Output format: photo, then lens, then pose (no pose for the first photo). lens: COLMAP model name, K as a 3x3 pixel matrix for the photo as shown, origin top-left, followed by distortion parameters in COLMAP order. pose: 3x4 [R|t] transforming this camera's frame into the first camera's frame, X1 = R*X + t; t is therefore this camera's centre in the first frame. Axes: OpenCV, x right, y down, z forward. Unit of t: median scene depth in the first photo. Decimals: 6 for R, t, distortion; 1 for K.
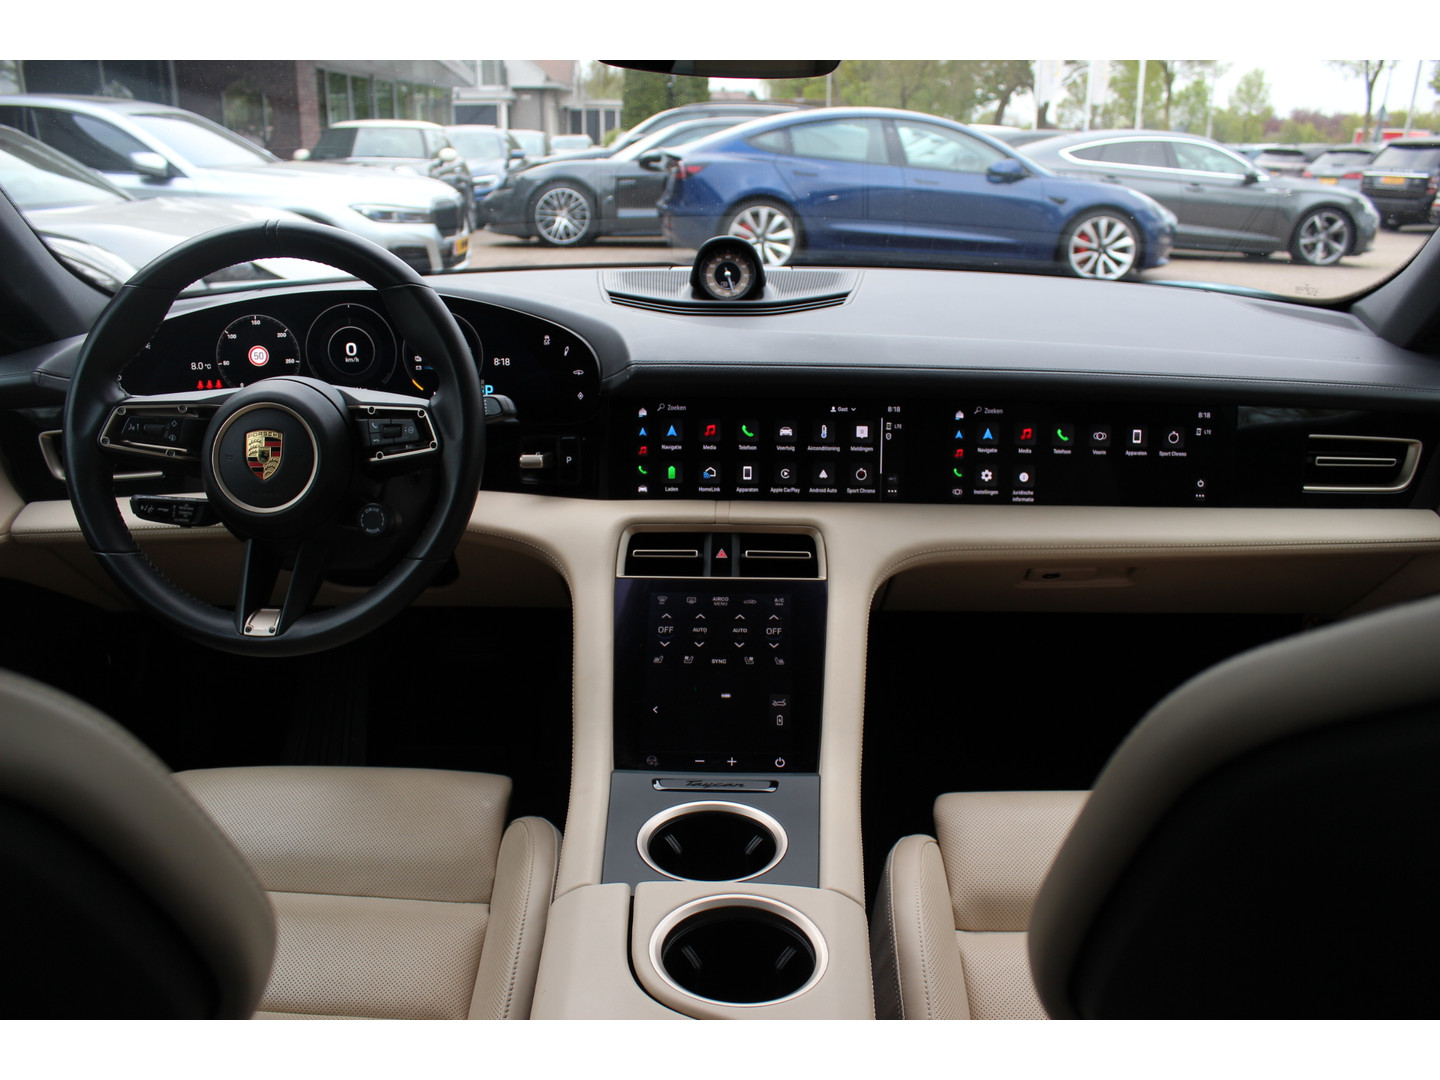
lens RADIAL K [[1133.1, 0, 715.1], [0, 1133.1, 528.3], [0, 0, 1]] dist [-0.166273, 0.104770]
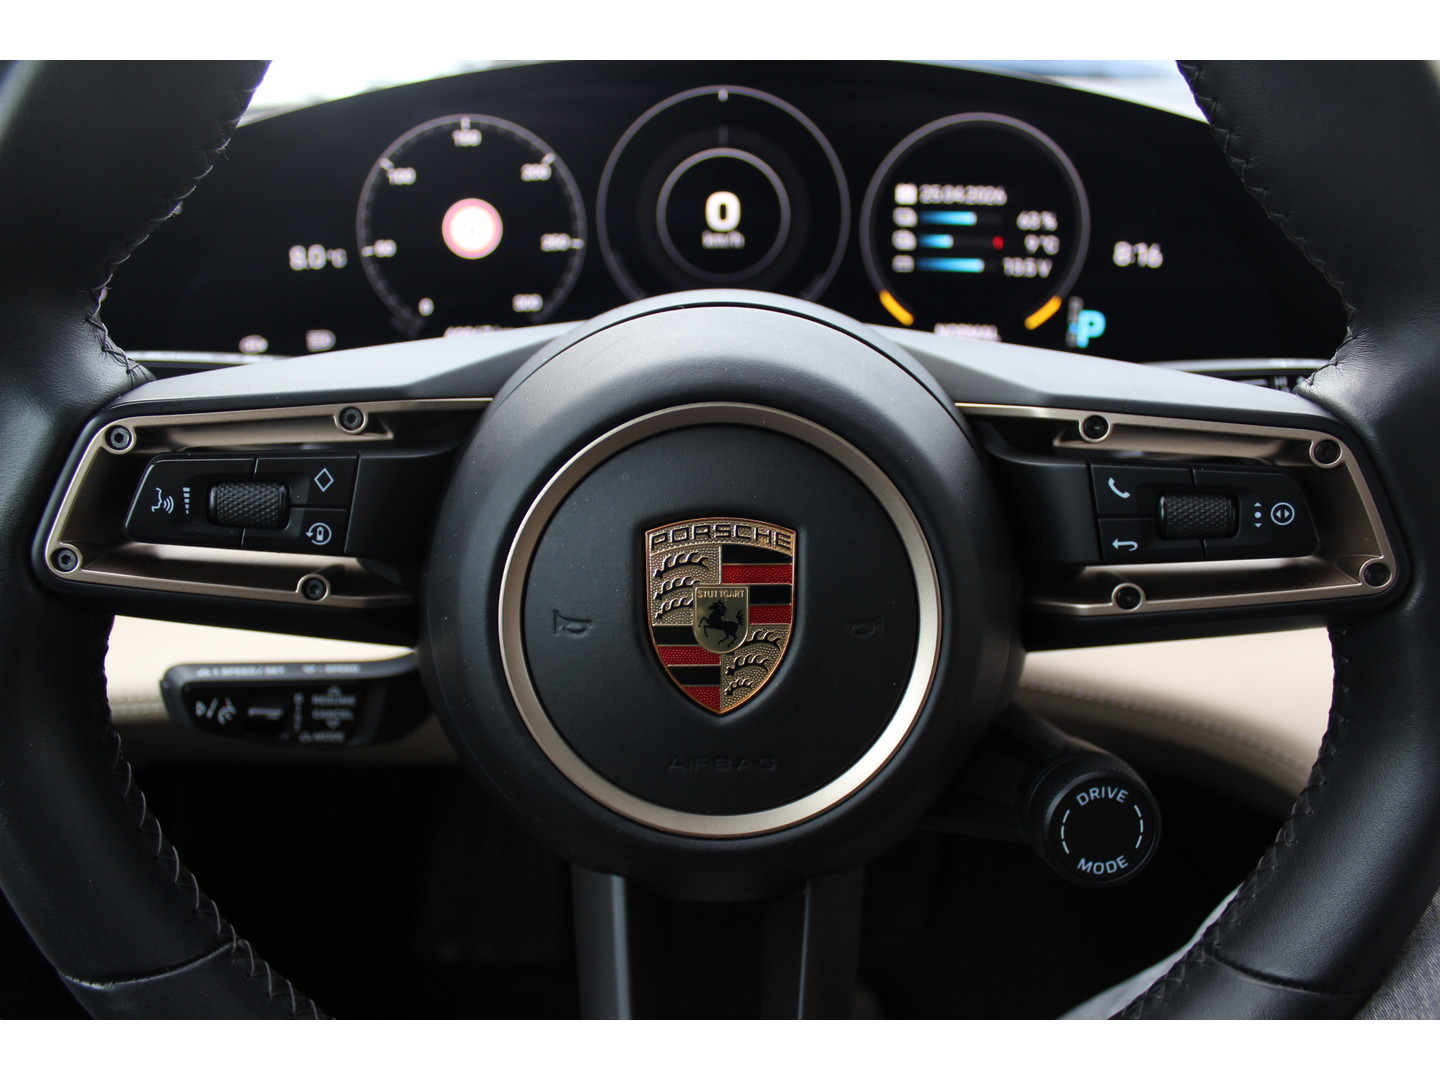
lens RADIAL K [[1133.1, 0, 721.1], [0, 1133.1, 542.0], [0, 0, 1]] dist [-0.166273, 0.104770]
pose [[0.999863, -0.008784, 0.014026, -0.351583], [0.007231, 0.994215, 0.107167, -0.094529], [-0.014886, -0.107051, 0.994142, 0.638344]]
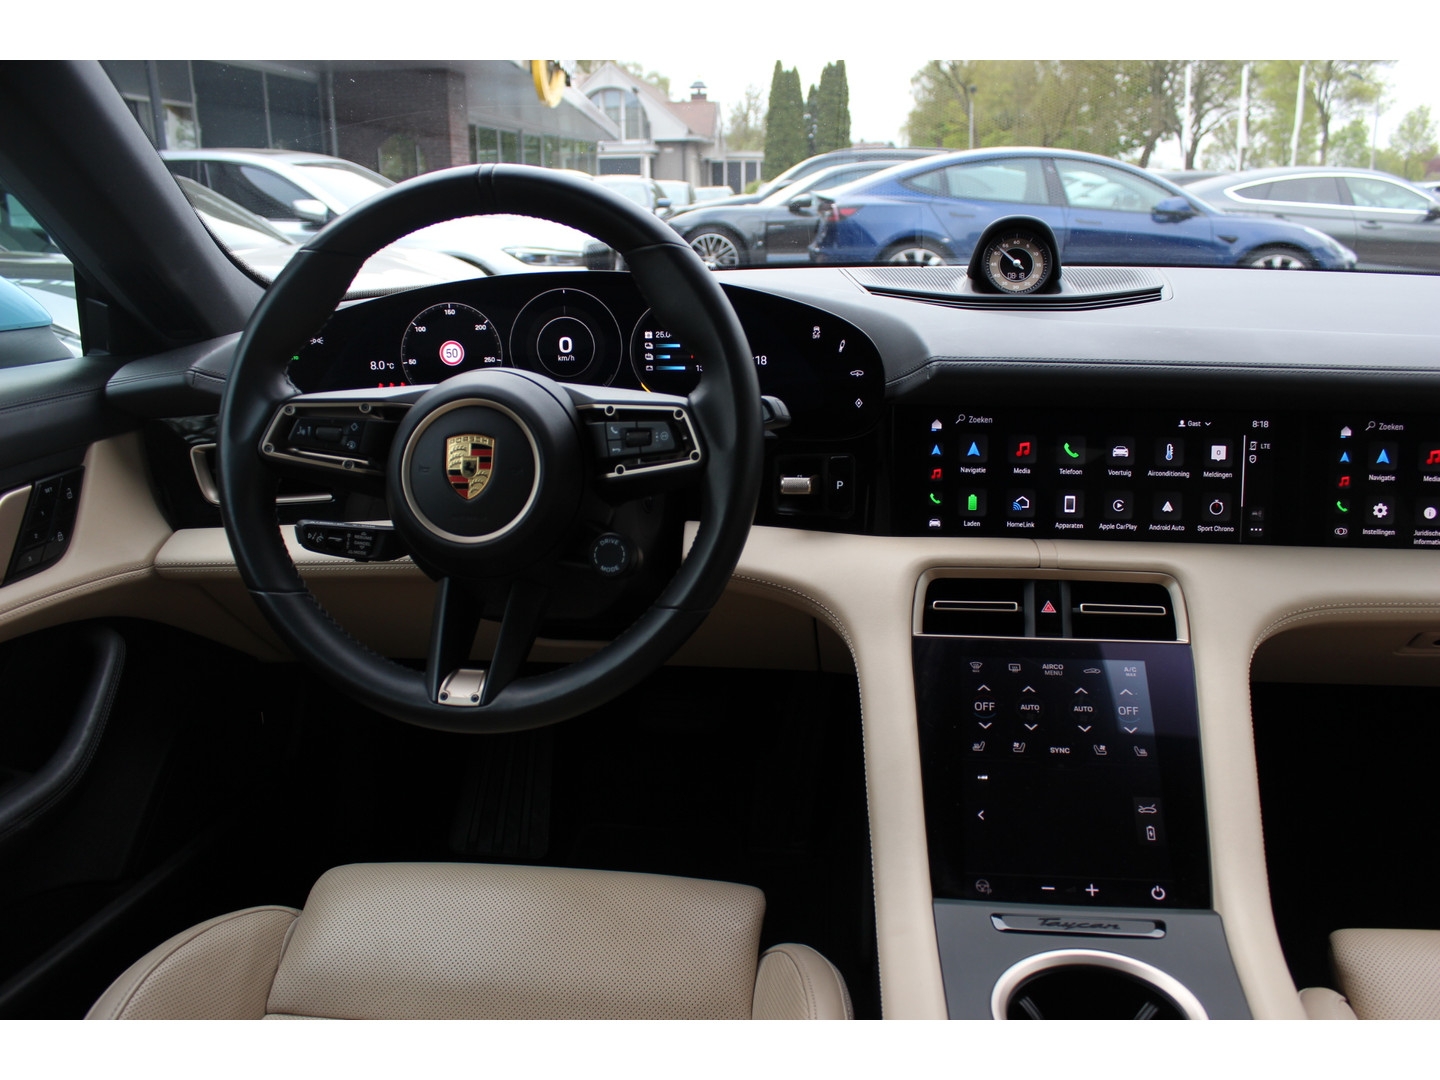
lens RADIAL K [[1133.1, 0, 723.3], [0, 1133.1, 545.2], [0, 0, 1]] dist [-0.166273, 0.104770]
pose [[0.993334, 0.013756, -0.114449, -0.124109], [-0.016955, 0.999491, -0.027020, 0.004568], [0.114019, 0.028781, 0.993062, 0.215368]]
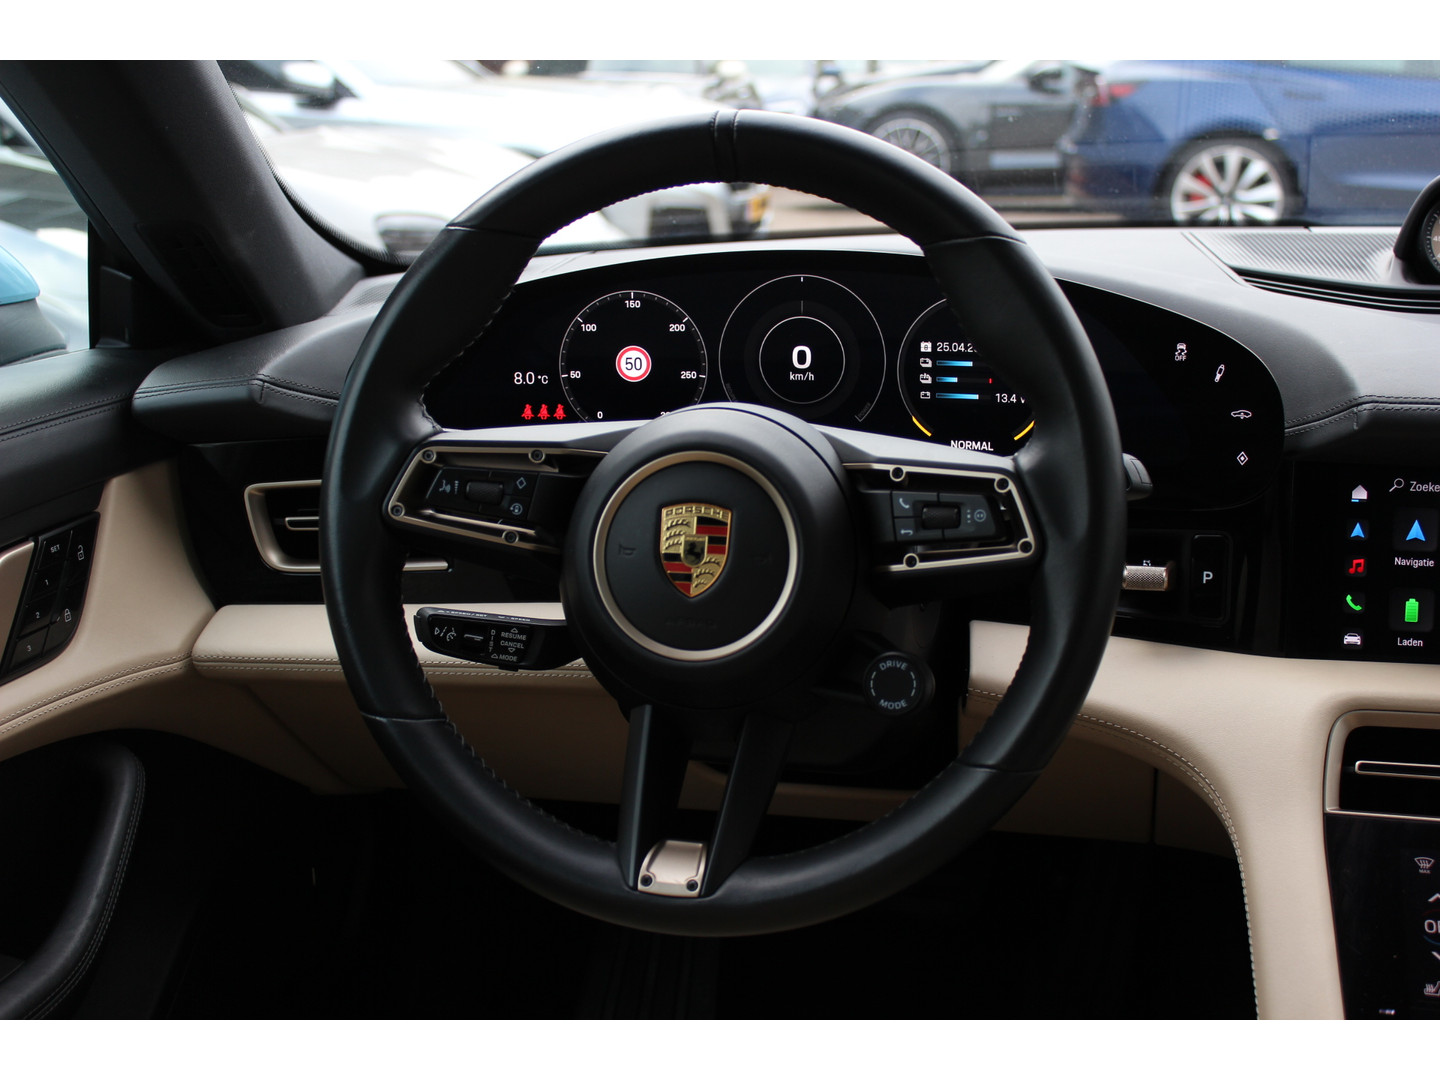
lens RADIAL K [[1732.4, 0, 726.2], [0, 1732.4, 538.9], [0, 0, 1]] dist [-0.077832, 0.000000]
pose [[0.975283, 0.038771, -0.217530, -0.182073], [-0.051766, 0.997179, -0.054361, -0.023574], [0.214809, 0.064278, 0.974539, 0.166155]]
